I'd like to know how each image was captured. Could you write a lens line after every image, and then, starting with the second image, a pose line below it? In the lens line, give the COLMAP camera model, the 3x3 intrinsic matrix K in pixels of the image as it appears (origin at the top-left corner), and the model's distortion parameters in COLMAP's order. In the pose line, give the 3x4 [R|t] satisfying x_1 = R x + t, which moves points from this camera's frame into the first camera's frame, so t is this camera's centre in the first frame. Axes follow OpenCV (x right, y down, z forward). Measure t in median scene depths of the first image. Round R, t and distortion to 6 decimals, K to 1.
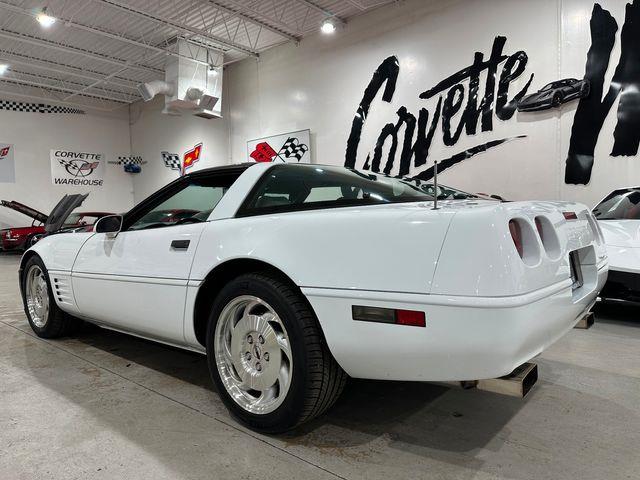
lens RADIAL K [[450.3, 0, 315.5], [0, 450.3, 245.0], [0, 0, 1]] dist [0.021900, -0.029173]
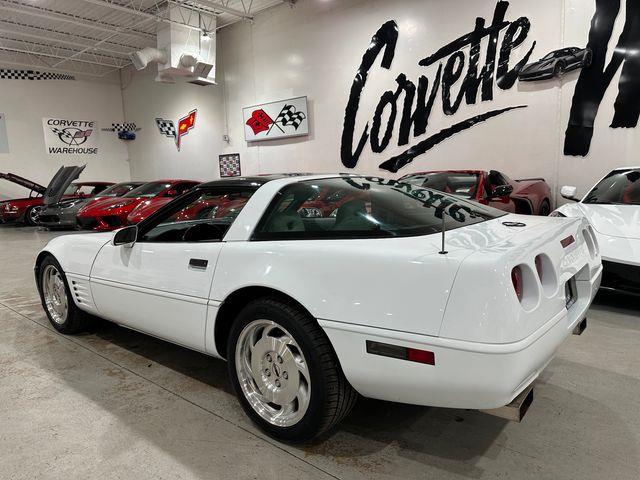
lens RADIAL K [[450.3, 0, 314.3], [0, 450.3, 244.4], [0, 0, 1]] dist [0.021900, -0.029173]
pose [[0.999842, -0.017281, 0.004135, -0.009344], [0.016817, 0.995443, 0.093863, -0.041788], [-0.005739, -0.093779, 0.995576, -0.014213]]
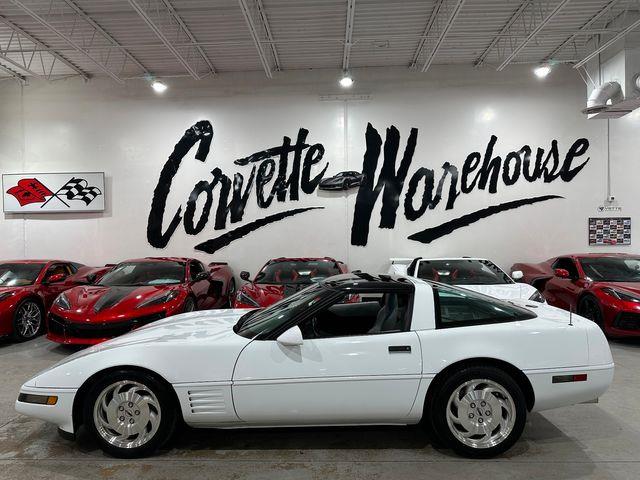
lens RADIAL K [[450.3, 0, 307.9], [0, 450.3, 244.6], [0, 0, 1]] dist [0.021900, -0.029173]
pose [[0.771685, 0.001302, 0.636004, -0.430644], [0.030867, 0.998743, -0.039497, -0.086140], [-0.635256, 0.050110, 0.770674, 0.018156]]
